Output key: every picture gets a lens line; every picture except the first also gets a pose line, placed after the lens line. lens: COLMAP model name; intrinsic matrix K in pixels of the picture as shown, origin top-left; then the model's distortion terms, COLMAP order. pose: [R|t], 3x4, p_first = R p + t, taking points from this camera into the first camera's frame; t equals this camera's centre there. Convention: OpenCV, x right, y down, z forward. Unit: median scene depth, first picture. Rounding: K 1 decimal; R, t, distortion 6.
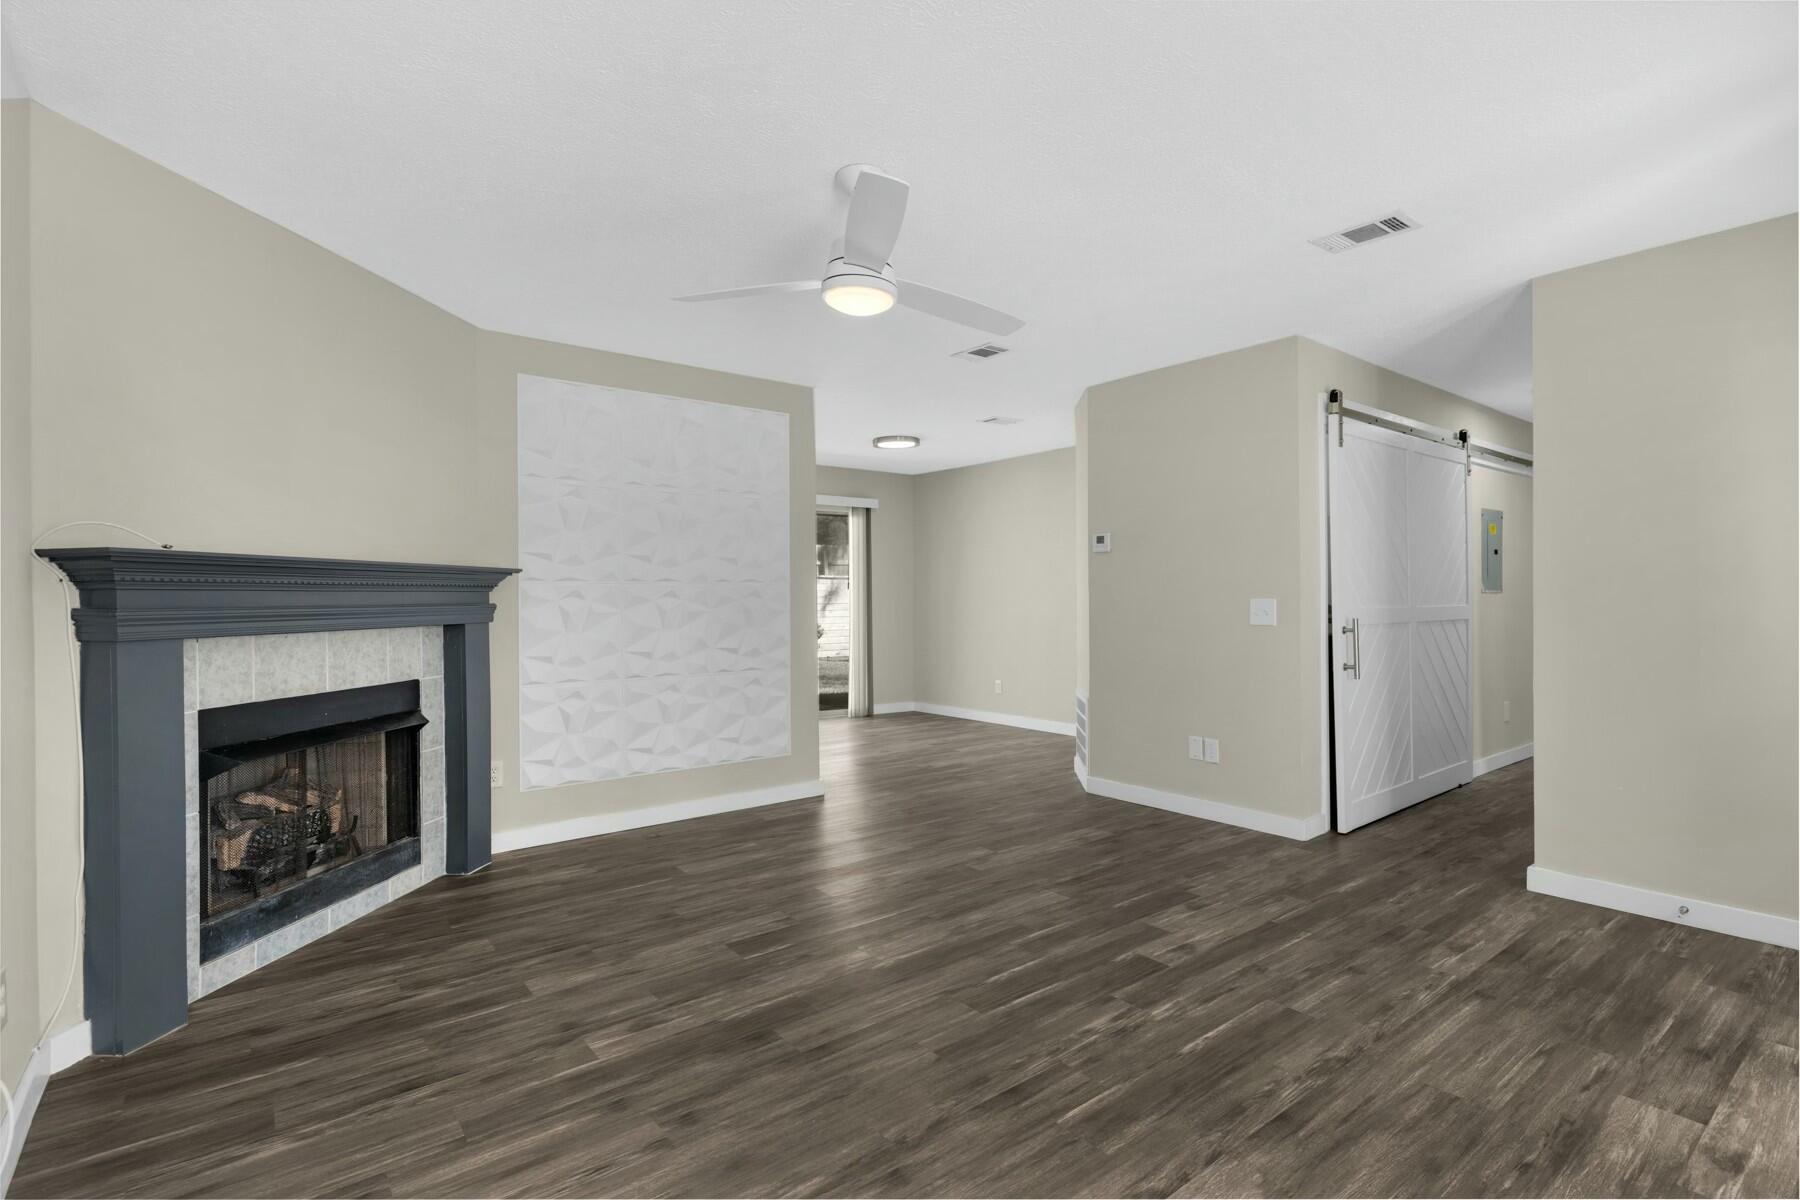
lens RADIAL K [[853.0, 0, 900.7], [0, 853.0, 594.1], [0, 0, 1]] dist [0.000949, 0.000551]
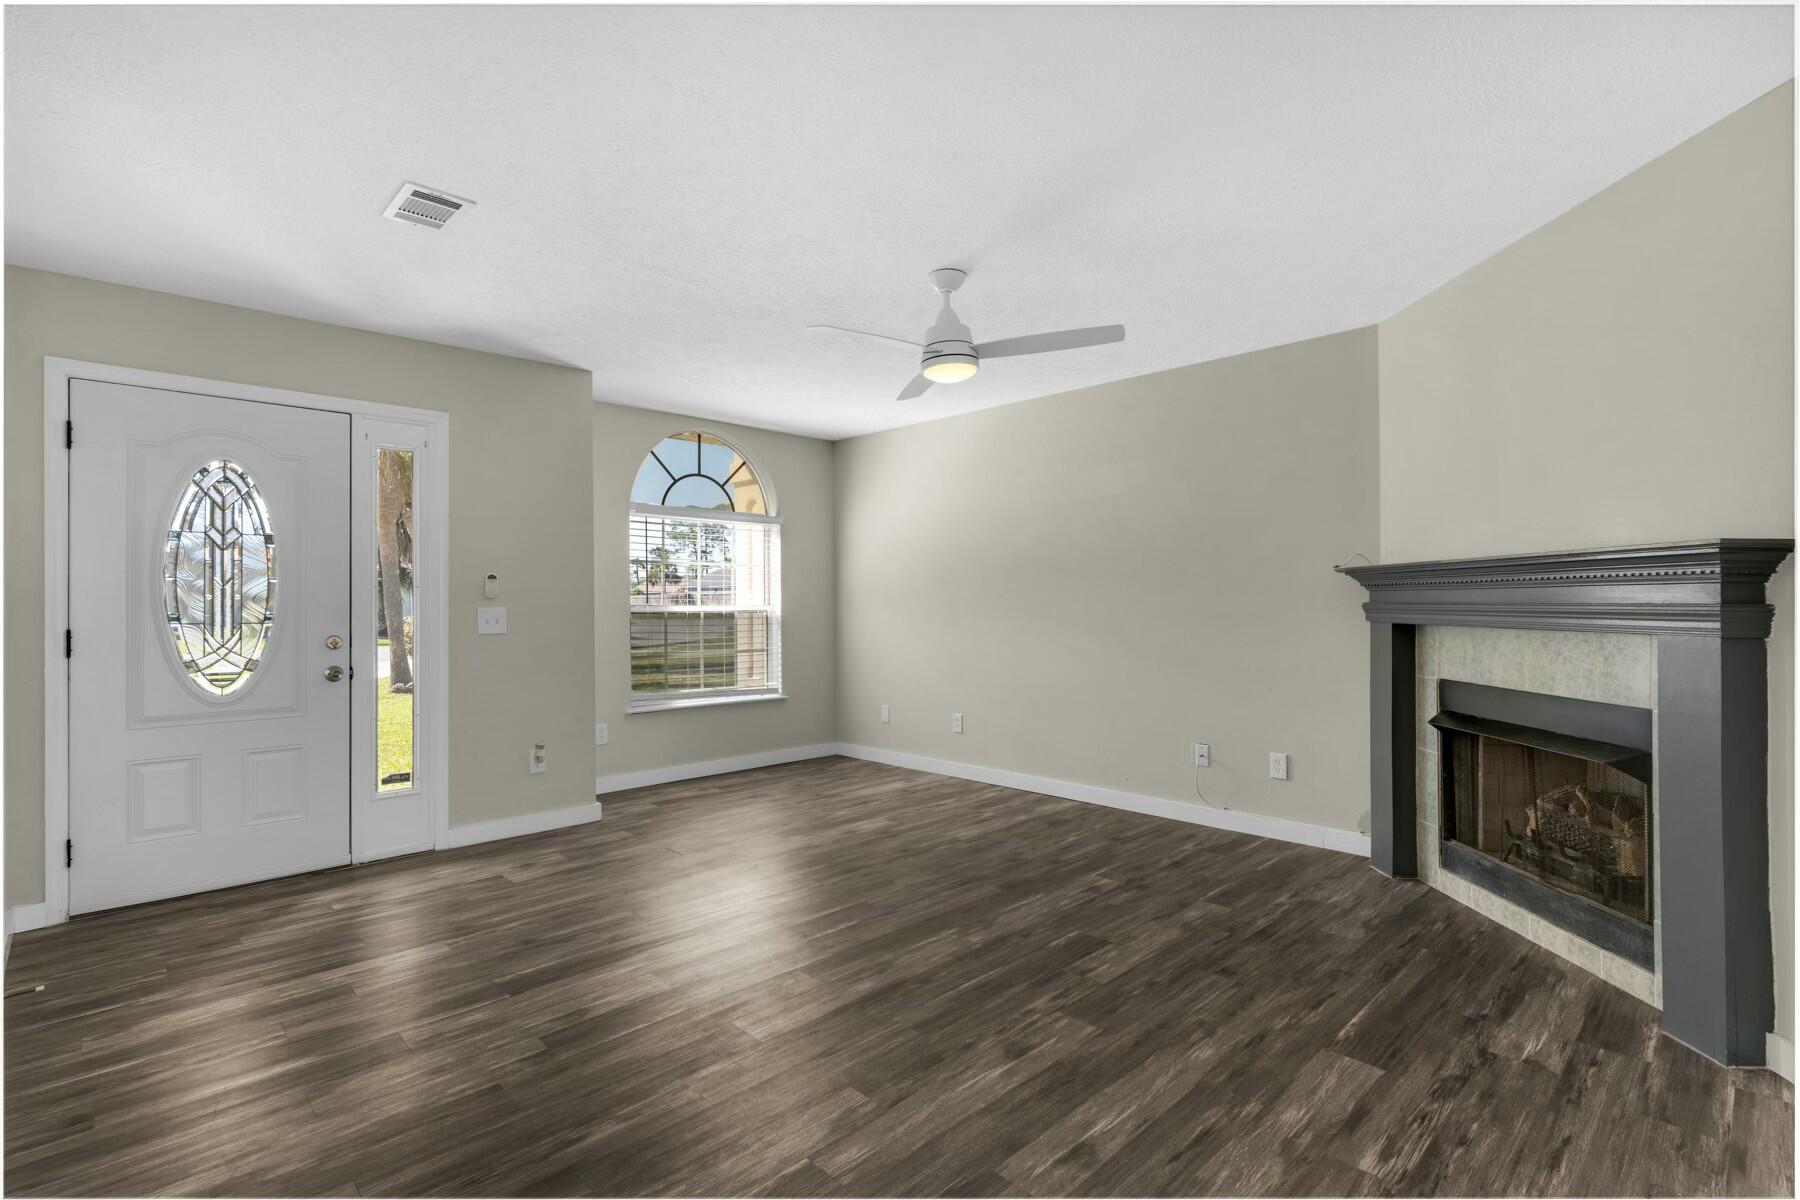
lens RADIAL K [[853.0, 0, 899.7], [0, 853.0, 598.9], [0, 0, 1]] dist [0.000949, 0.000551]
pose [[-0.994165, 0.013579, -0.107013, 0.145943], [0.014119, 0.999891, -0.004284, 0.003401], [0.106943, -0.005770, -0.994248, 1.942638]]
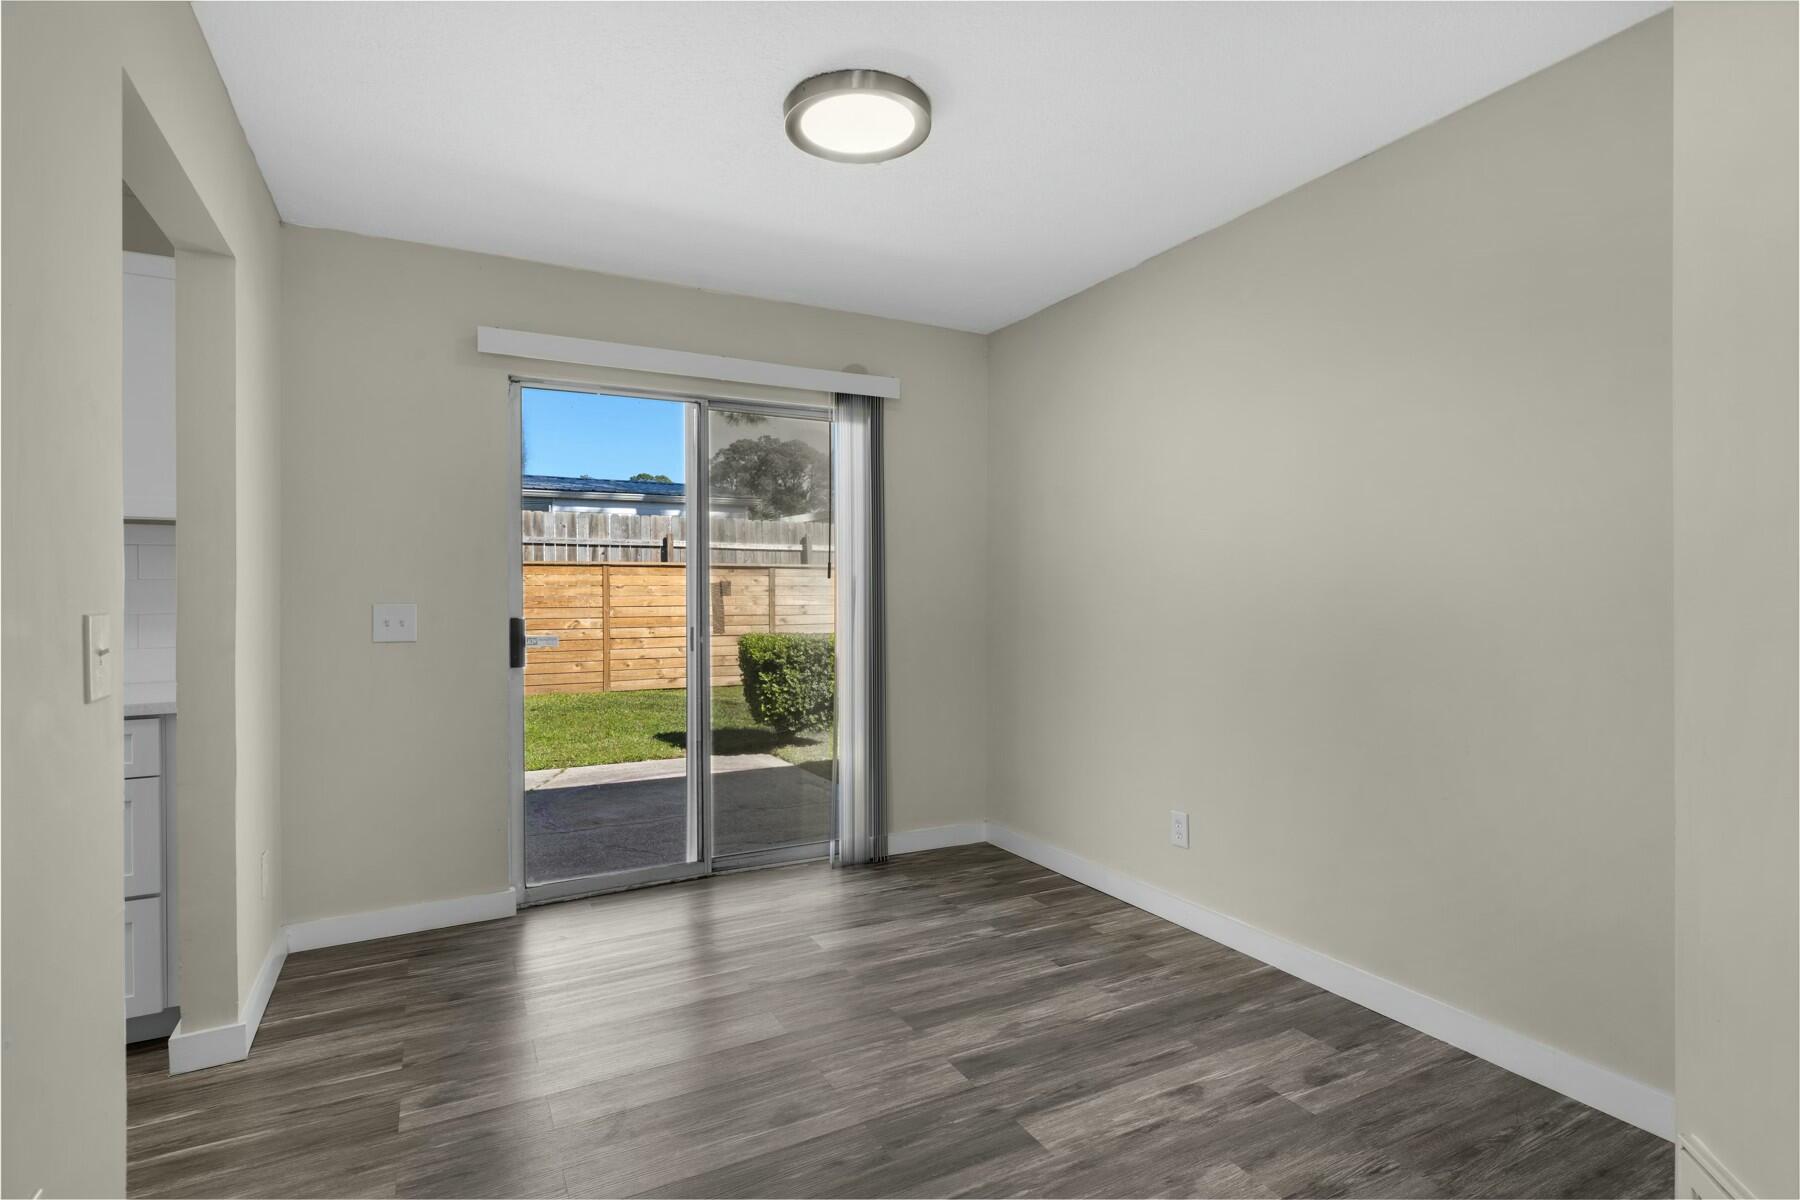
lens RADIAL K [[881.9, 0, 894.7], [0, 881.9, 597.4], [0, 0, 1]] dist [-0.002445, -0.001106]
pose [[0.983251, 0.004040, -0.182213, 0.158883], [-0.003119, 0.999981, 0.005339, 0.003664], [0.182231, -0.004681, 0.983245, 1.556597]]
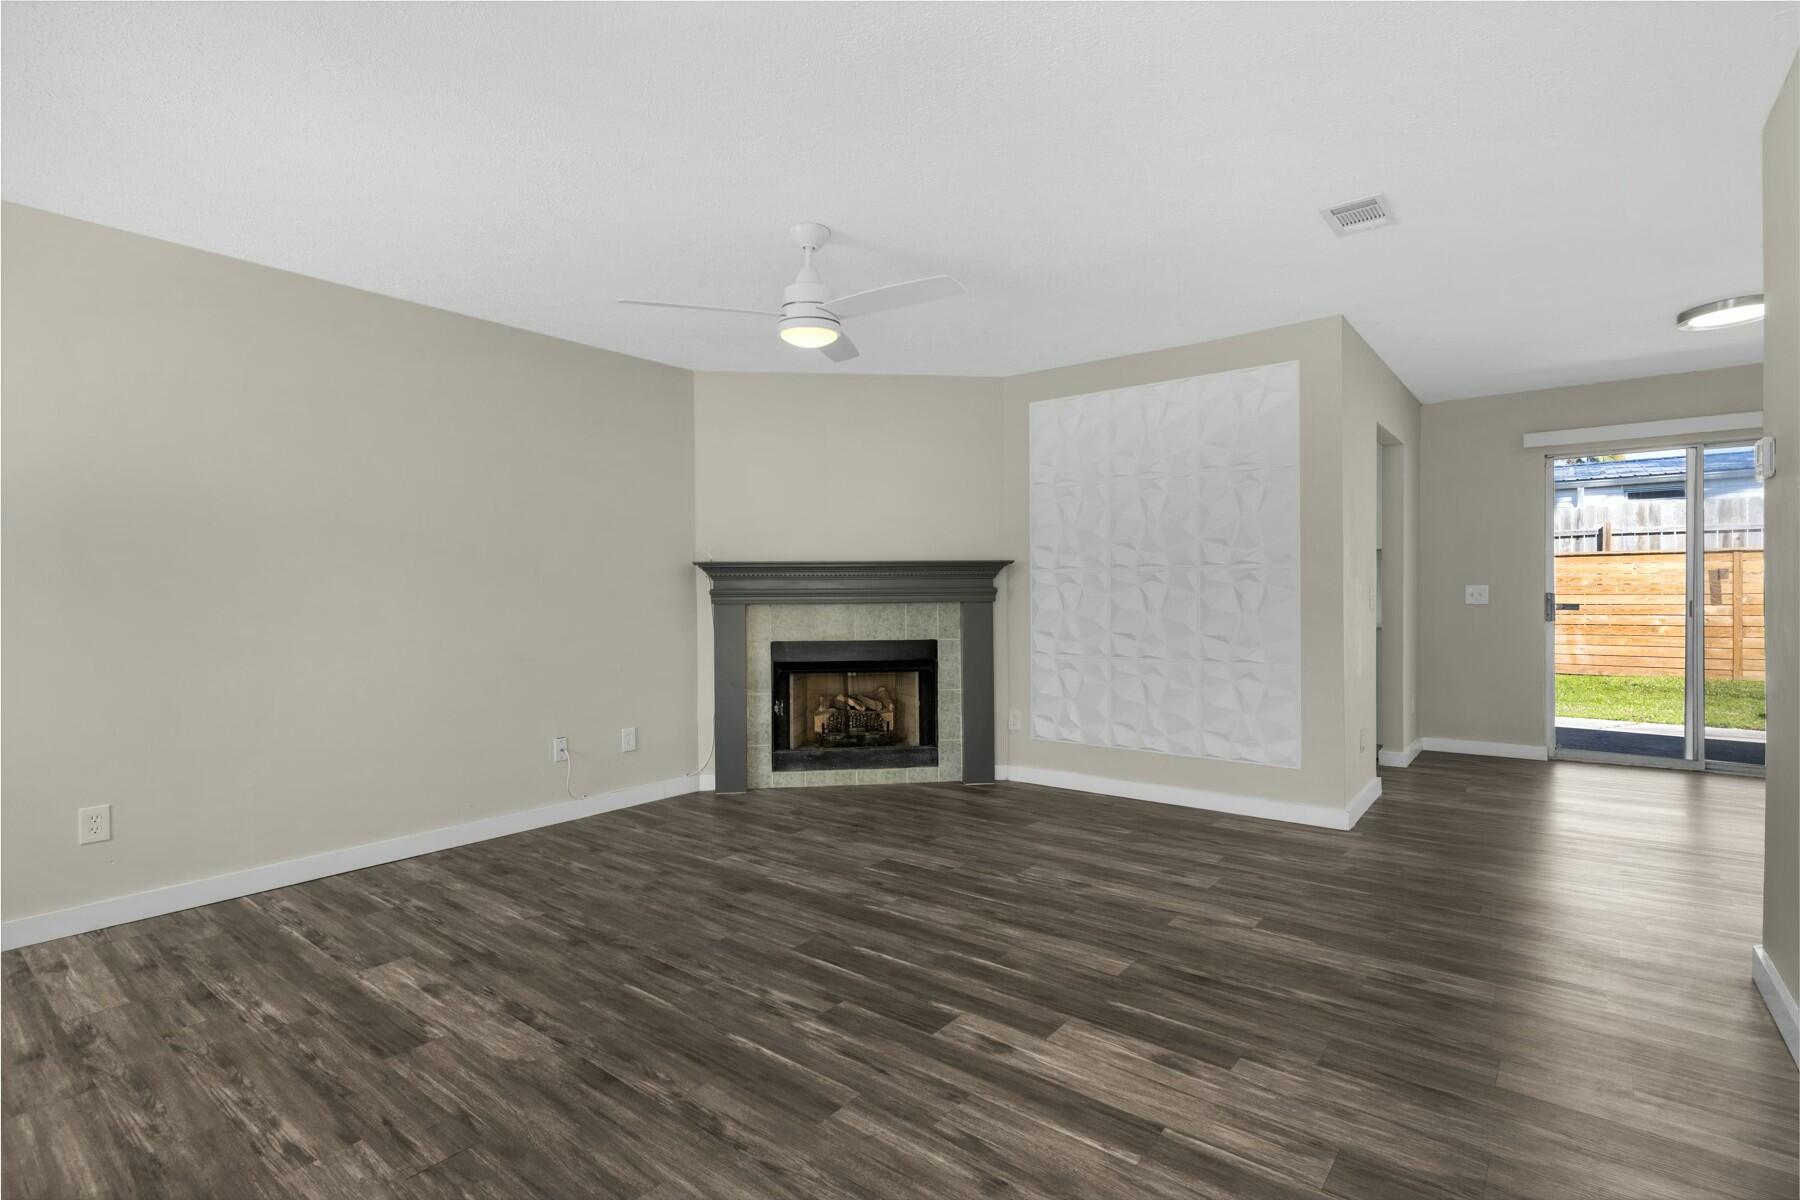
lens RADIAL K [[853.0, 0, 901.7], [0, 853.0, 602.1], [0, 0, 1]] dist [0.000949, 0.000551]
pose [[0.236133, 0.015828, -0.971592, 0.990854], [0.008301, 0.999798, 0.018305, 0.010220], [0.971685, -0.012388, 0.235954, 0.715333]]
